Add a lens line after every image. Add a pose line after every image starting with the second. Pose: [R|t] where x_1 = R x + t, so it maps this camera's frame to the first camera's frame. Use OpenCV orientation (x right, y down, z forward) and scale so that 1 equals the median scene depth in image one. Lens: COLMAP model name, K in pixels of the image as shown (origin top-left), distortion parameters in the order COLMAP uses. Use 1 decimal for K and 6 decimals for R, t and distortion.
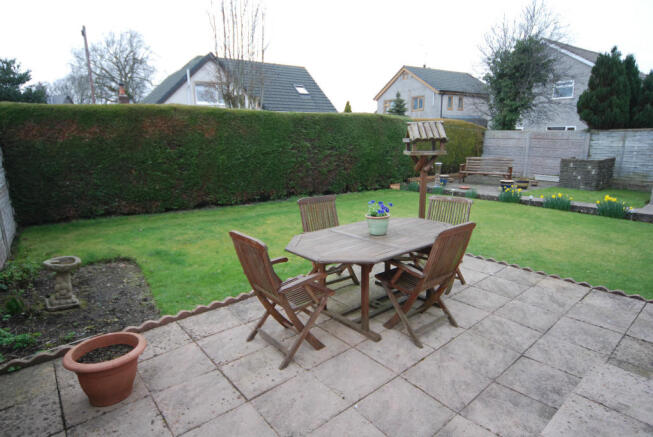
lens RADIAL K [[362.8, 0, 326.5], [0, 362.8, 218.5], [0, 0, 1]] dist [-0.004129, -0.001700]
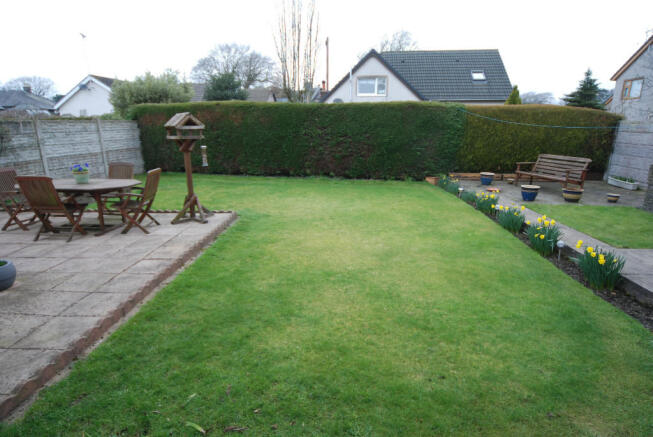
lens RADIAL K [[345.2, 0, 326.5], [0, 345.2, 218.5], [0, 0, 1]] dist [-0.016240, 0.001244]
pose [[0.742408, 0.188508, -0.642880, 0.566051], [-0.158876, 0.981763, 0.104404, -0.039634], [0.650837, 0.024628, 0.758818, 0.150958]]
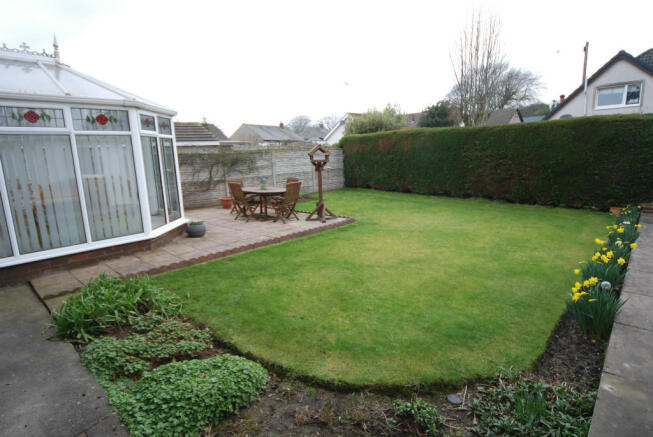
lens RADIAL K [[345.2, 0, 326.5], [0, 345.2, 218.5], [0, 0, 1]] dist [-0.016240, 0.001244]
pose [[0.133769, 0.195803, -0.971477, 0.776179], [-0.189689, 0.967221, 0.168825, -0.076612], [0.972689, 0.161695, 0.166526, 0.299204]]
